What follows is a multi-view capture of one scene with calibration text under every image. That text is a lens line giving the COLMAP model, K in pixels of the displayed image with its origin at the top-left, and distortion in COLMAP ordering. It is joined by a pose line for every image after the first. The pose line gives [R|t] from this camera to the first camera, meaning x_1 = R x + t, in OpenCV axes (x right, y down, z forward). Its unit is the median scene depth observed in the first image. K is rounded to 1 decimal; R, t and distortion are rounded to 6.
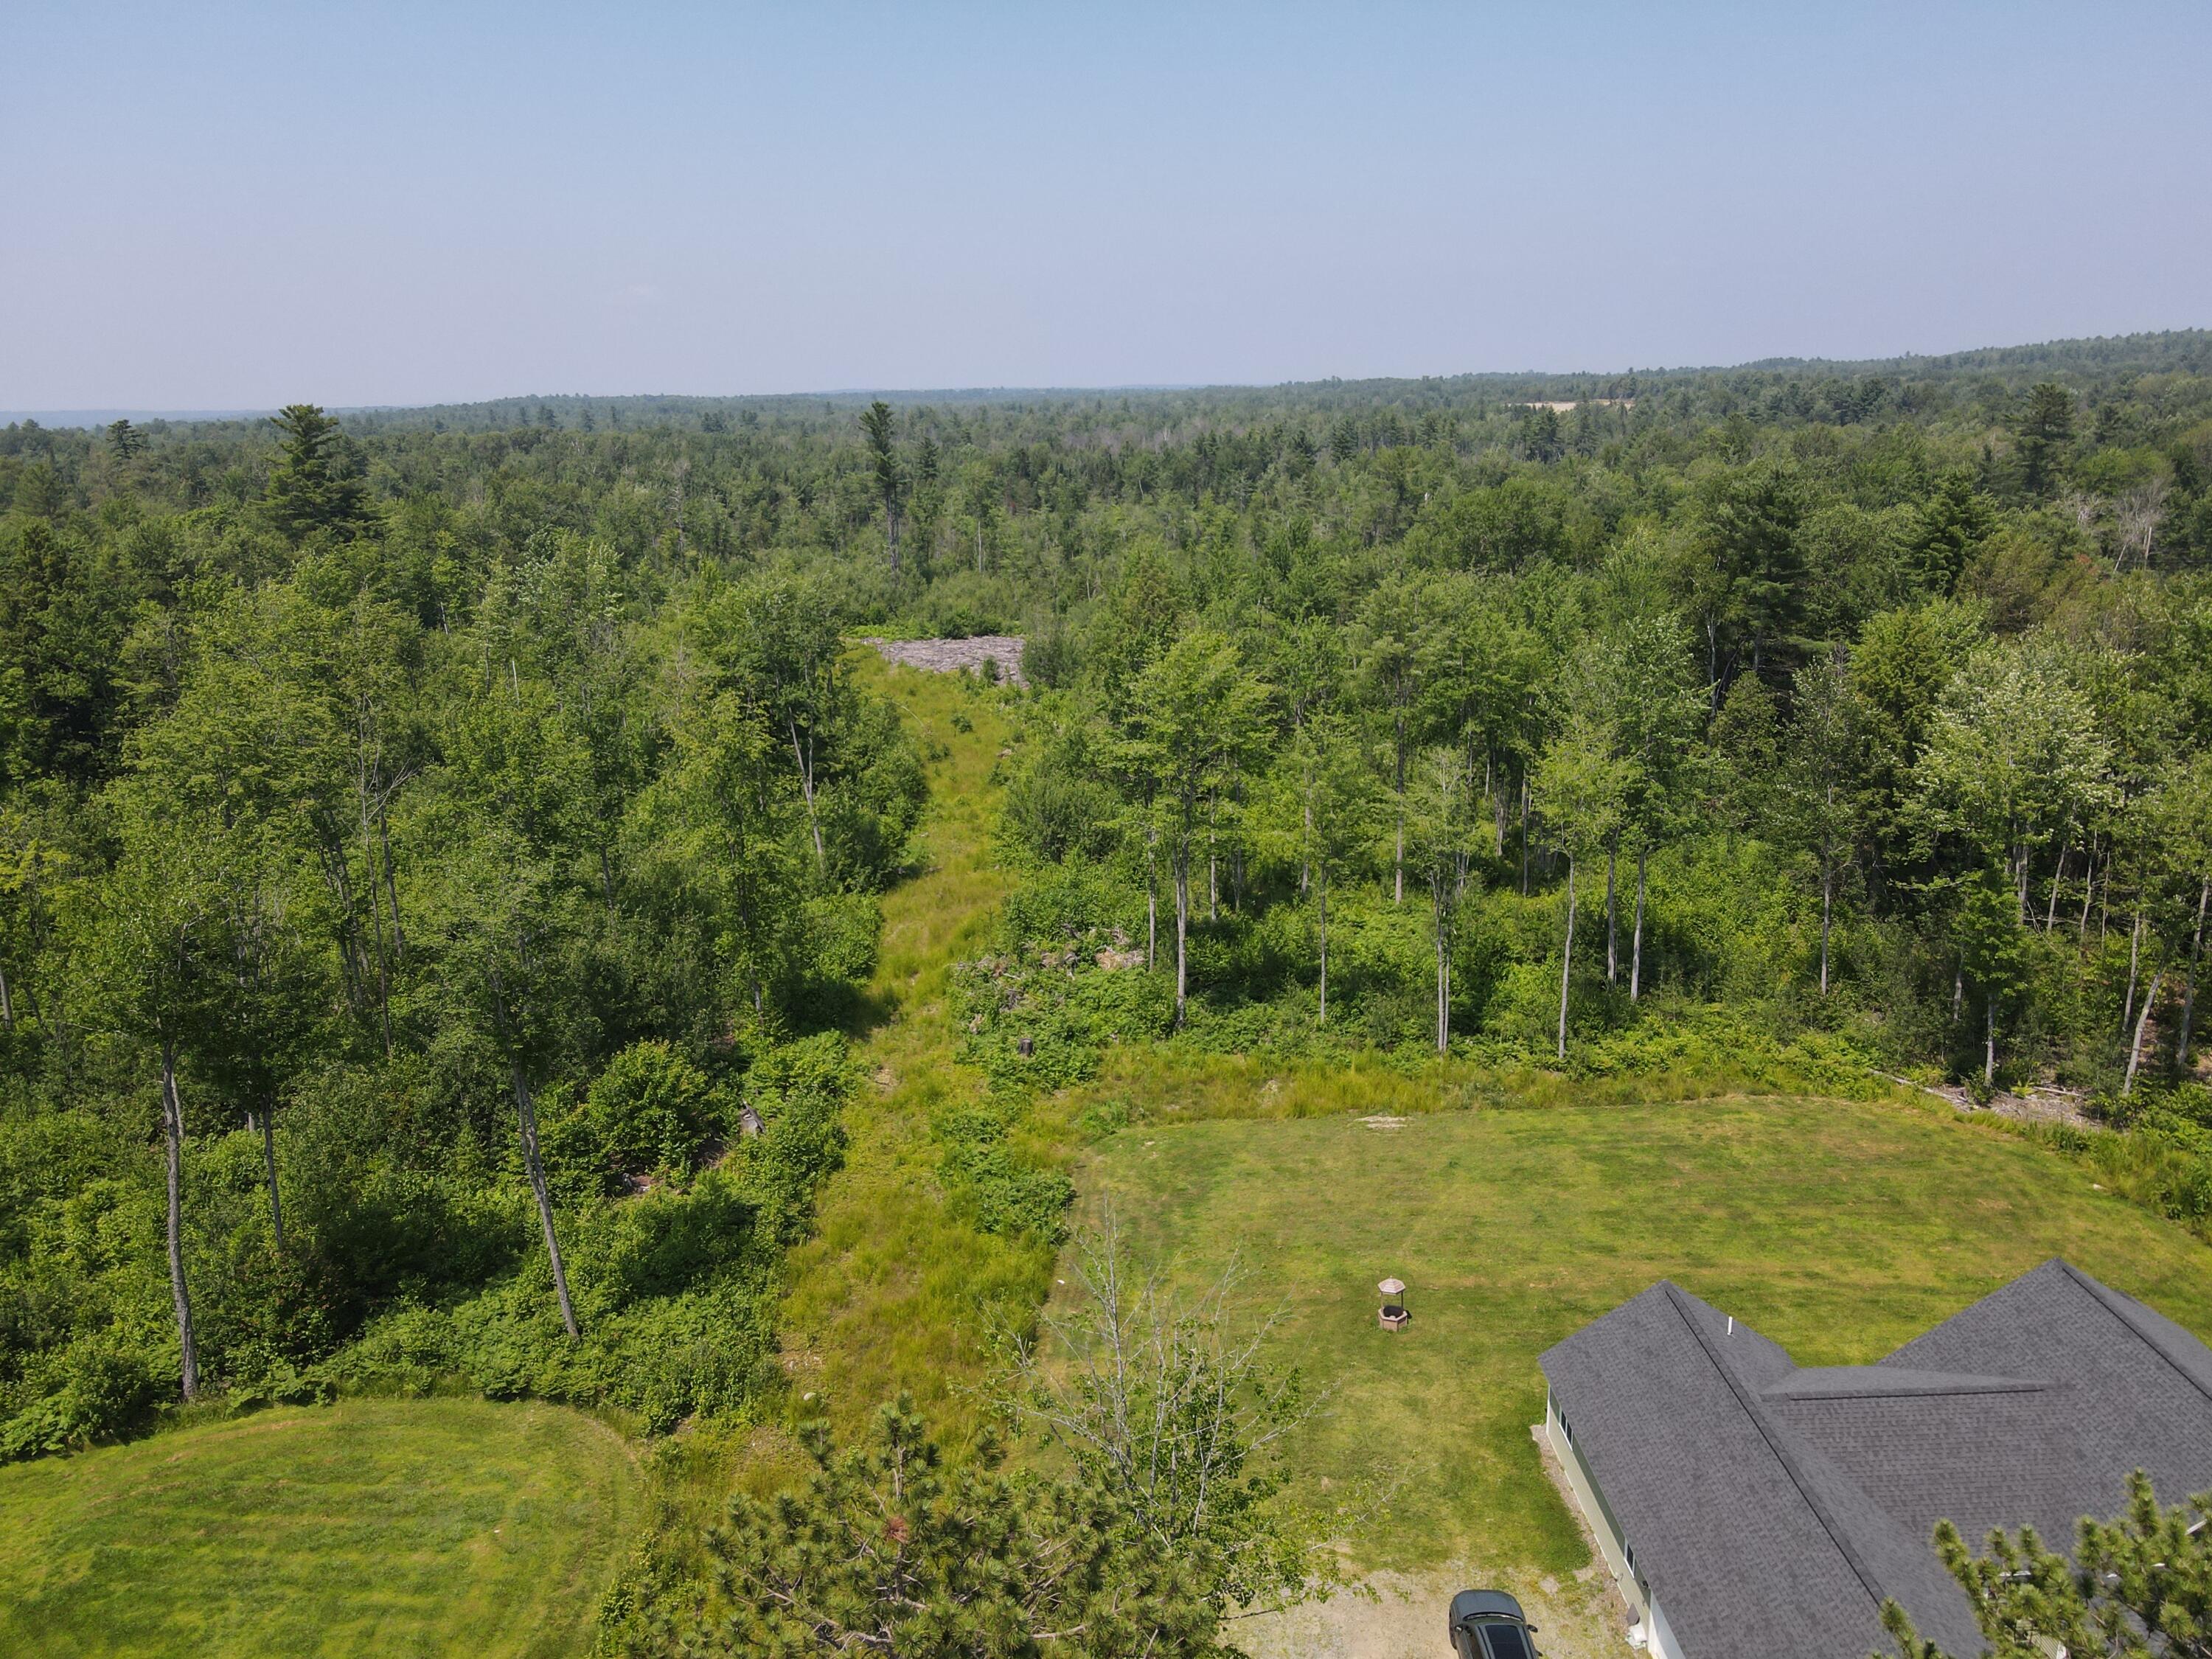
lens RADIAL K [[1618.0, 0, 1106.0], [0, 1618.0, 829.5], [0, 0, 1]] dist [0.001736, 0.023358]
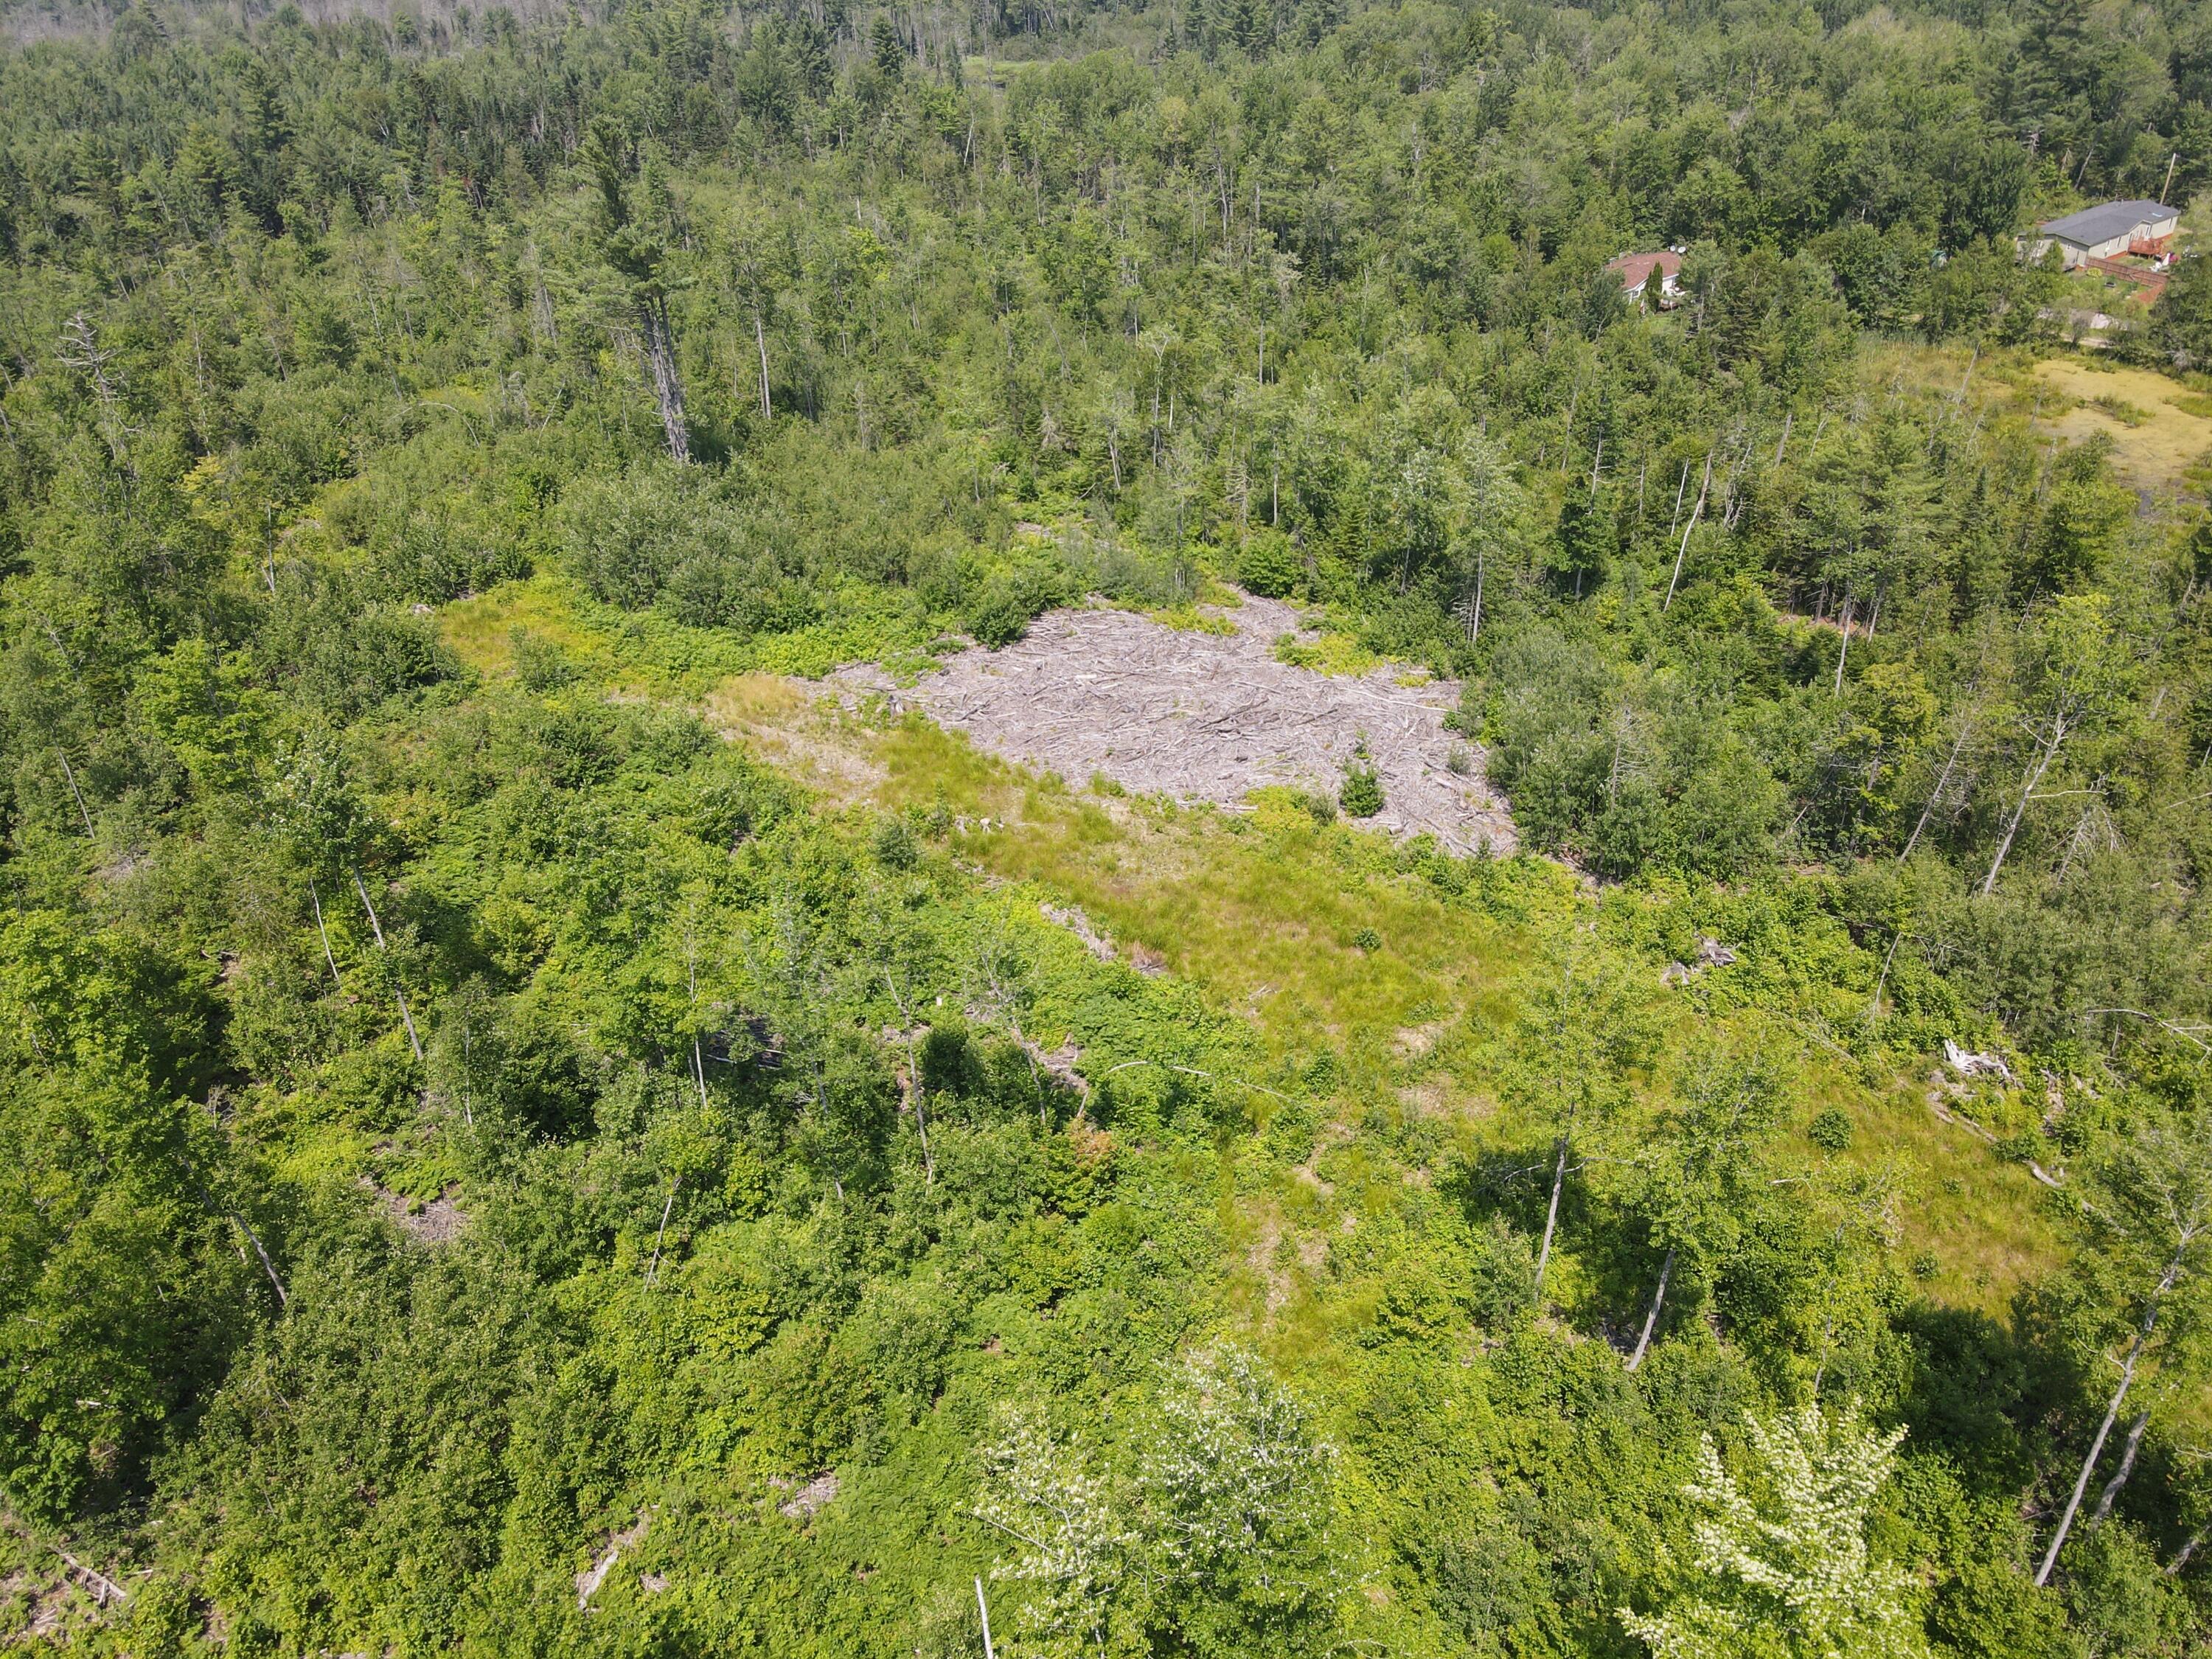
lens RADIAL K [[1618.0, 0, 1106.0], [0, 1618.0, 829.5], [0, 0, 1]] dist [0.001736, 0.023358]
pose [[0.871321, -0.263738, 0.413813, -0.849355], [0.142610, 0.942989, 0.300724, -0.607108], [-0.469533, -0.203013, 0.859258, 1.527345]]
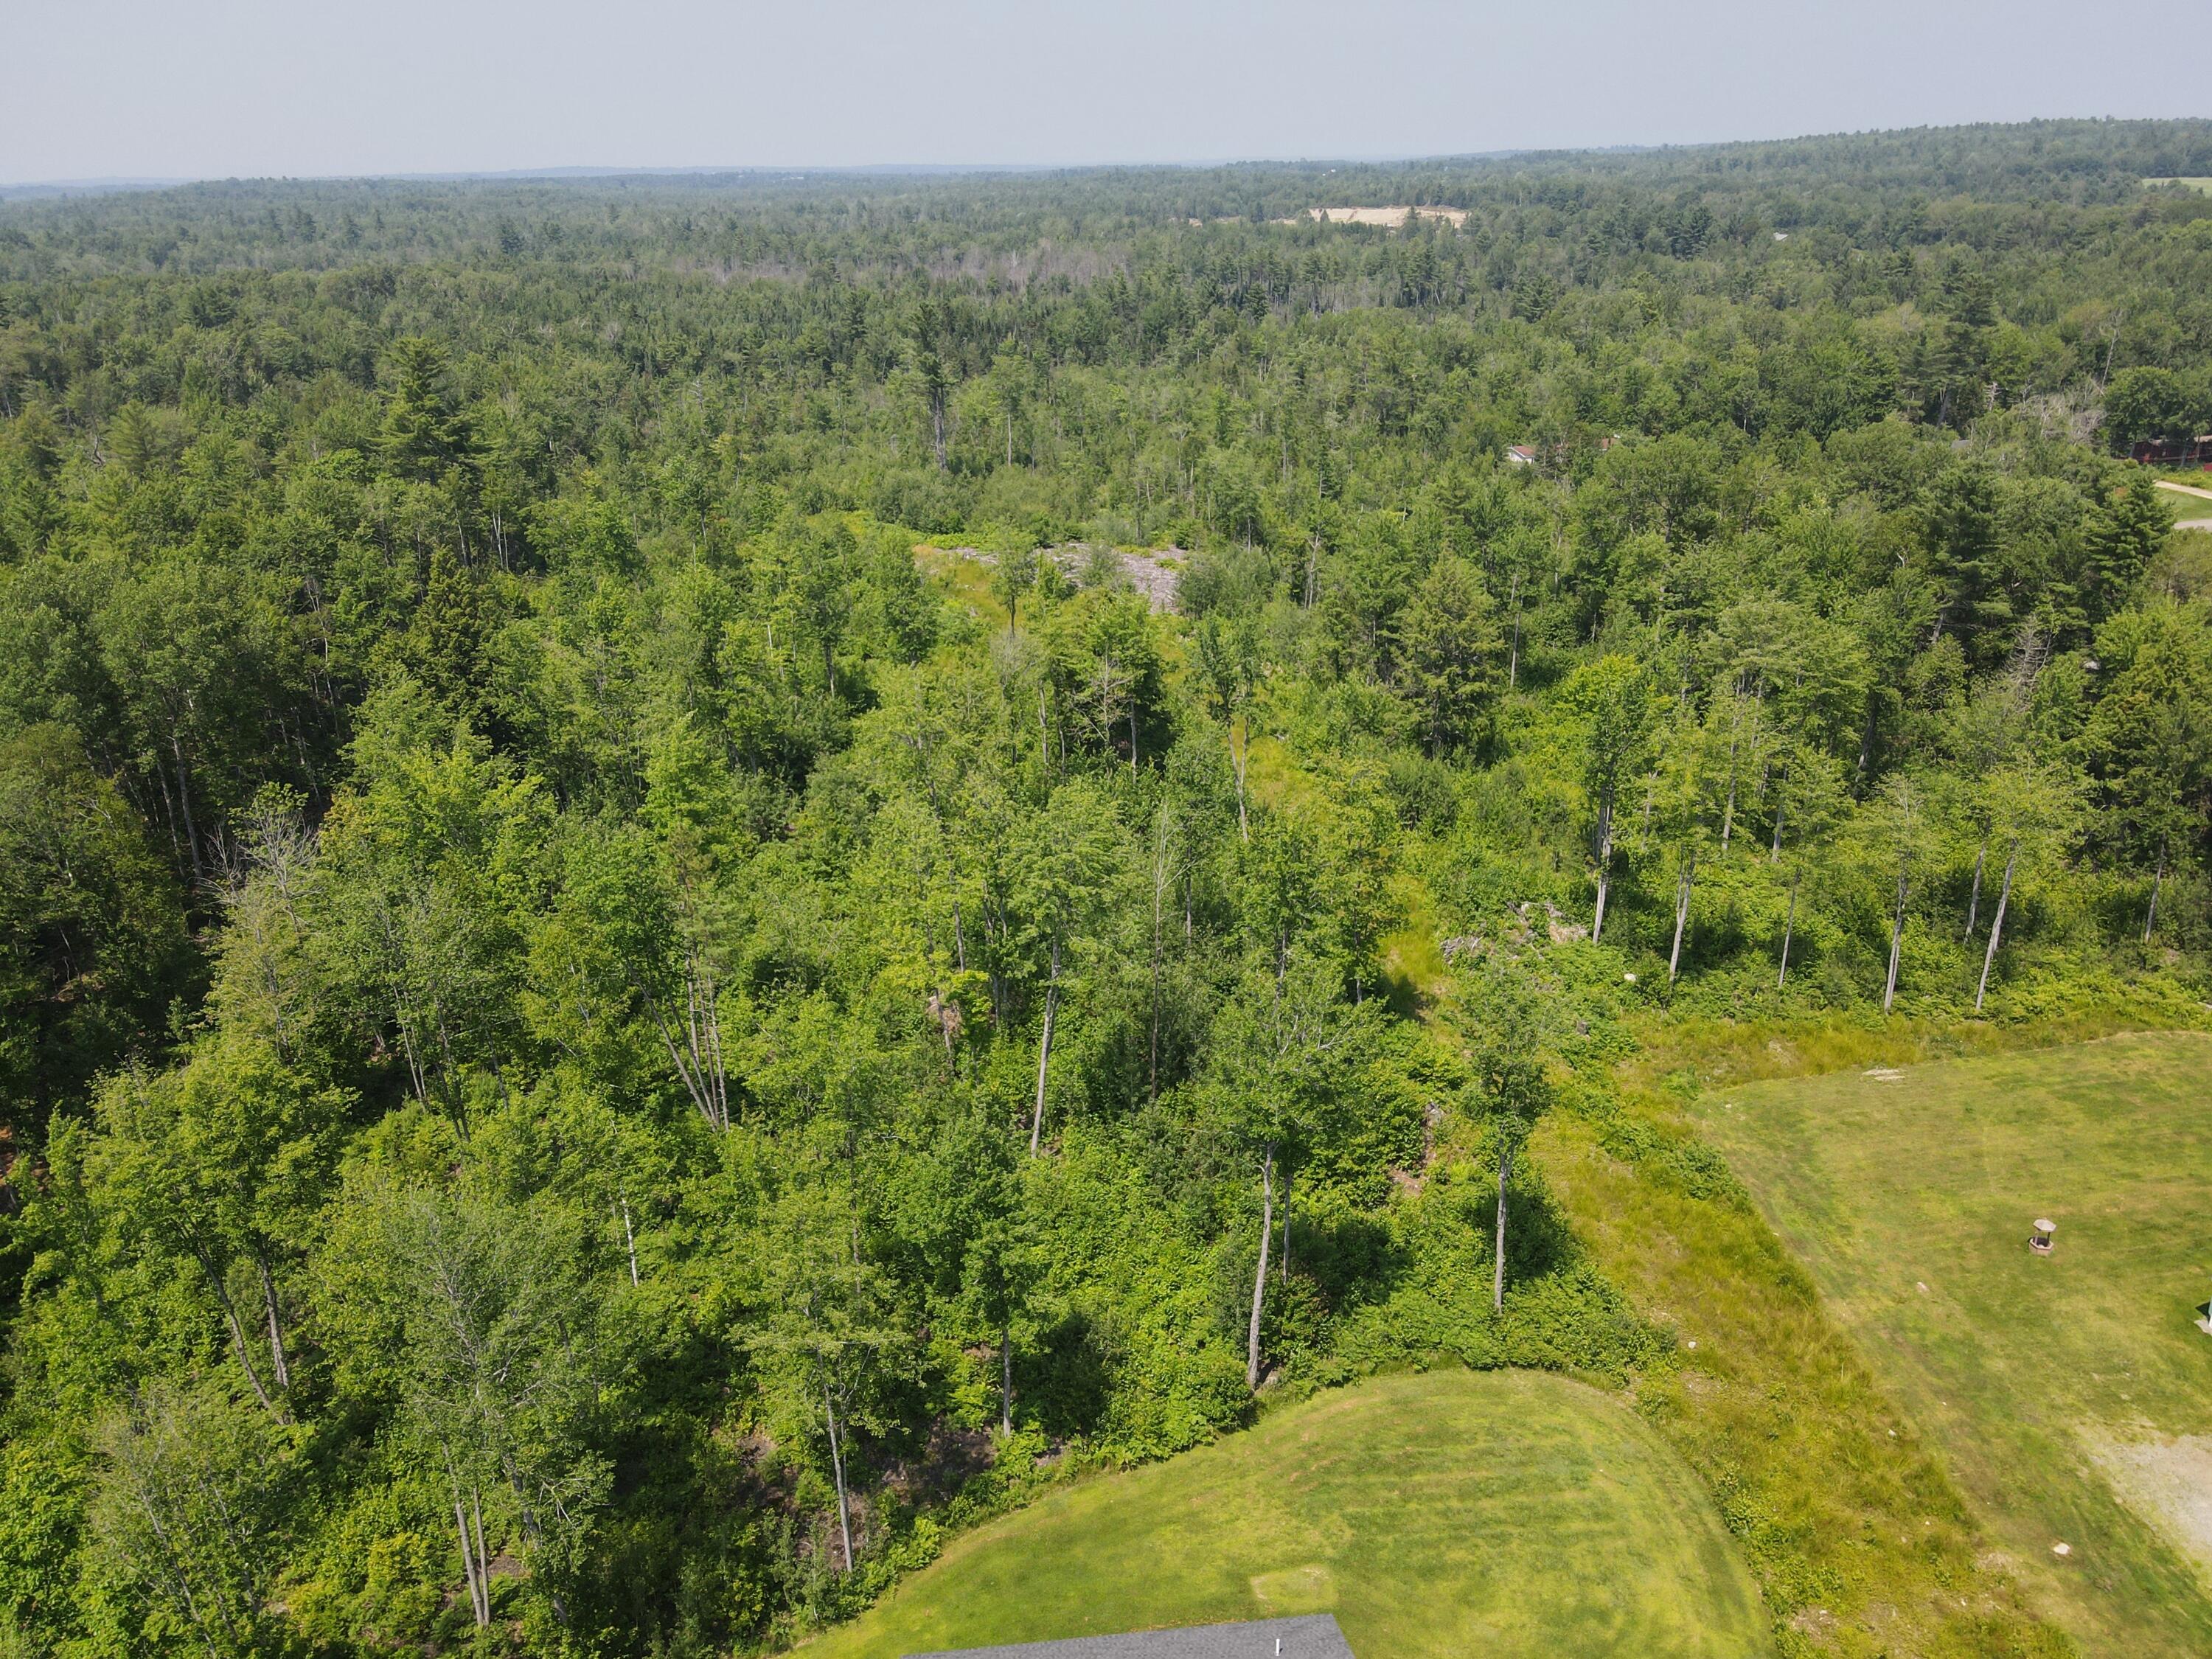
lens RADIAL K [[1613.7, 0, 1106.0], [0, 1613.7, 829.5], [0, 0, 1]] dist [0.009637, 0.002545]
pose [[0.989103, -0.052222, 0.137653, -0.595486], [0.034955, 0.991542, 0.124991, -0.191565], [-0.143016, -0.118817, 0.982562, -0.155792]]
